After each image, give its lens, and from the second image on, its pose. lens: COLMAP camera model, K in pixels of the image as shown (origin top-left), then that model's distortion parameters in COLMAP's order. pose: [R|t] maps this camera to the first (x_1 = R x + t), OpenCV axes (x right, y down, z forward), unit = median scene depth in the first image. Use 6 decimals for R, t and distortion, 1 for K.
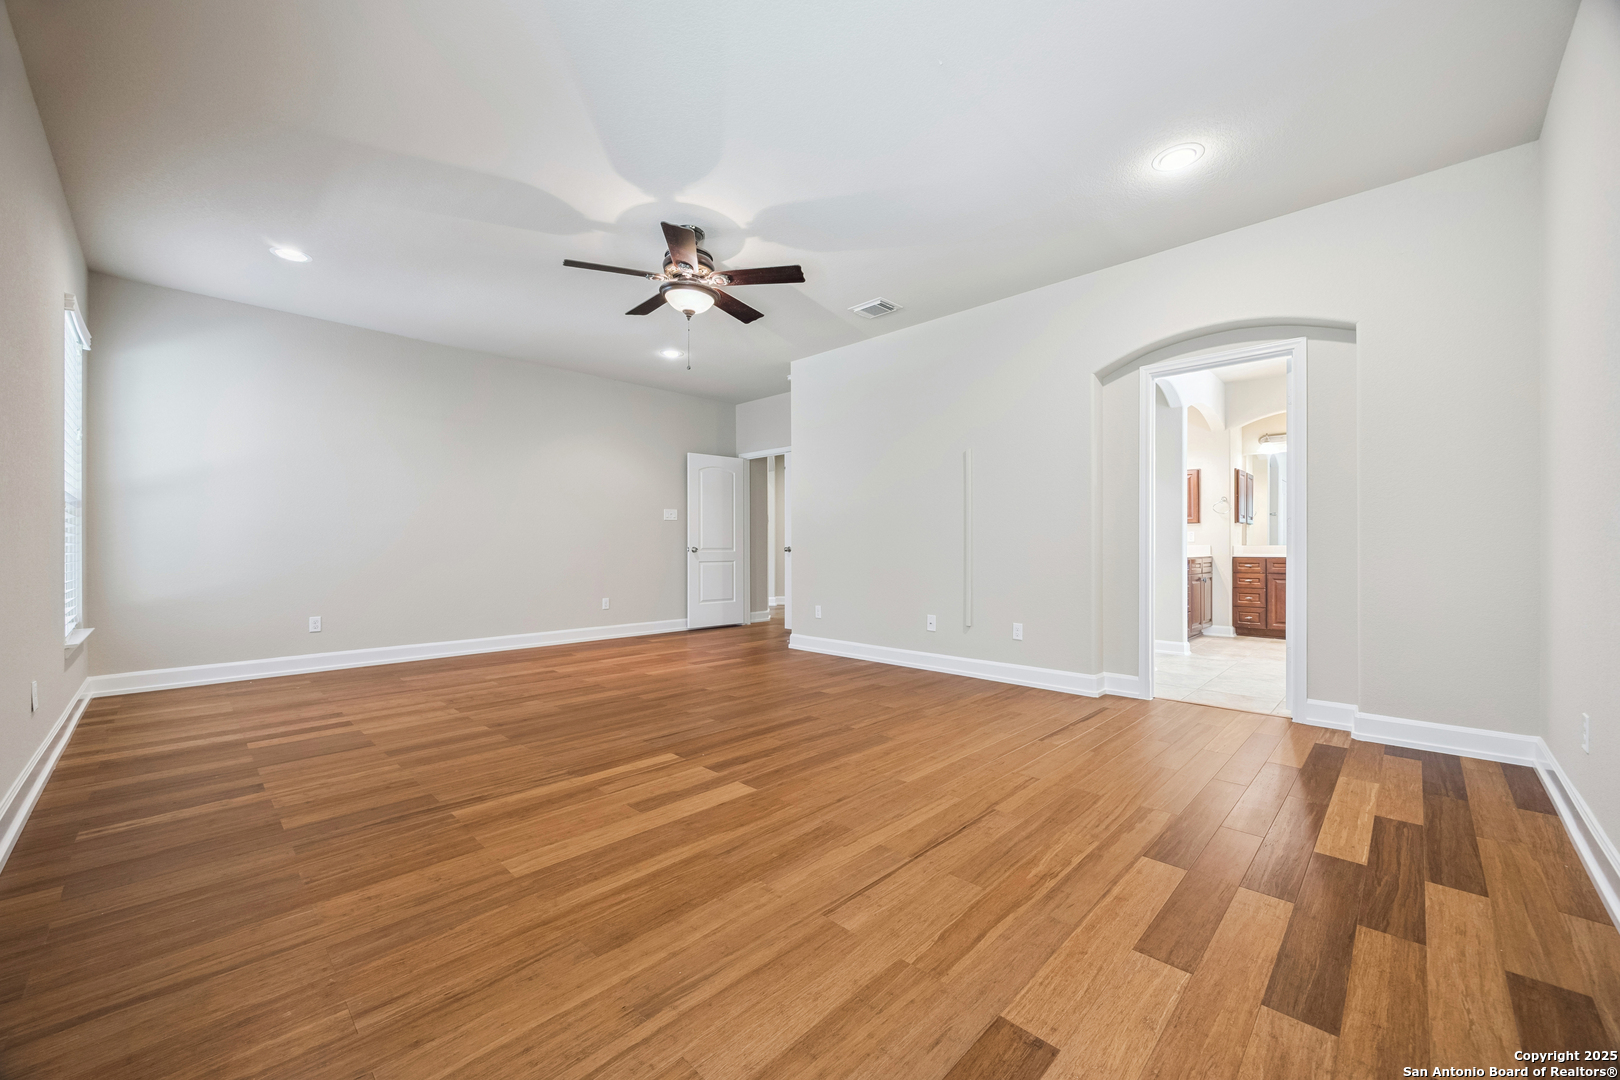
lens RADIAL K [[626.1, 0, 809.7], [0, 626.1, 540.7], [0, 0, 1]] dist [0.011812, 0.000153]
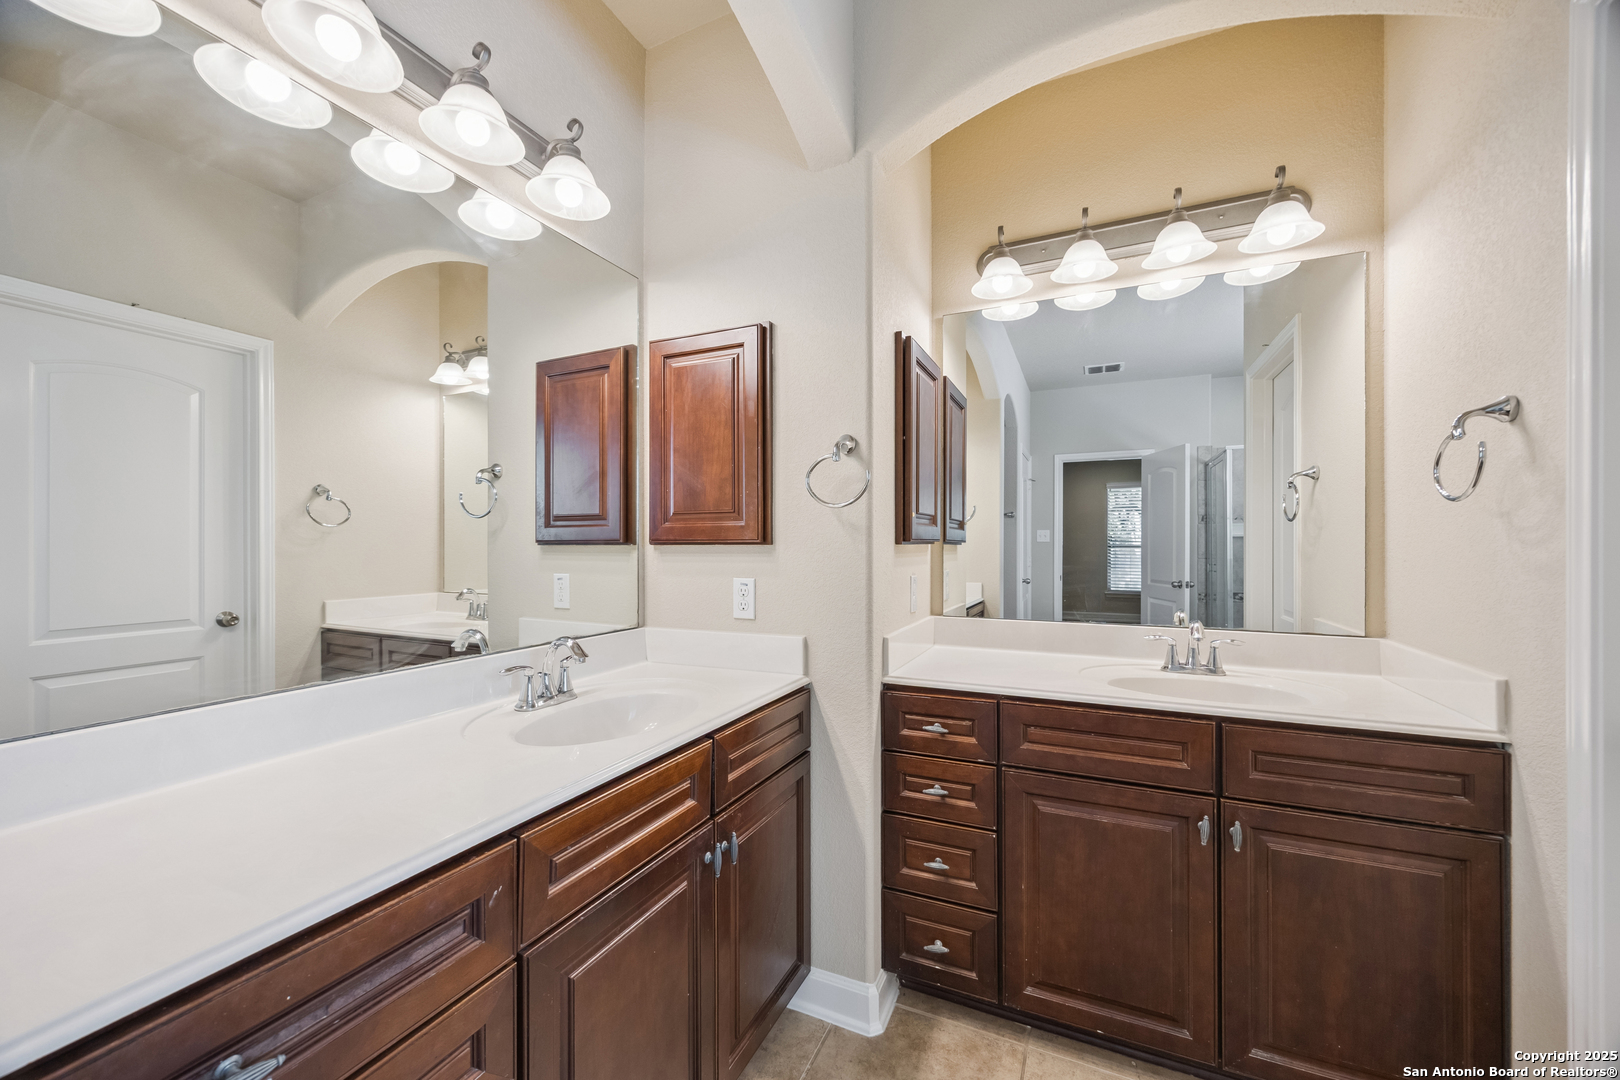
lens RADIAL K [[626.1, 0, 811.8], [0, 626.1, 542.5], [0, 0, 1]] dist [0.011812, 0.000153]
pose [[0.938340, -0.001162, 0.345712, 0.562638], [-0.000029, 0.999994, 0.003440, -0.030612], [-0.345714, -0.003238, 0.938334, 0.782810]]
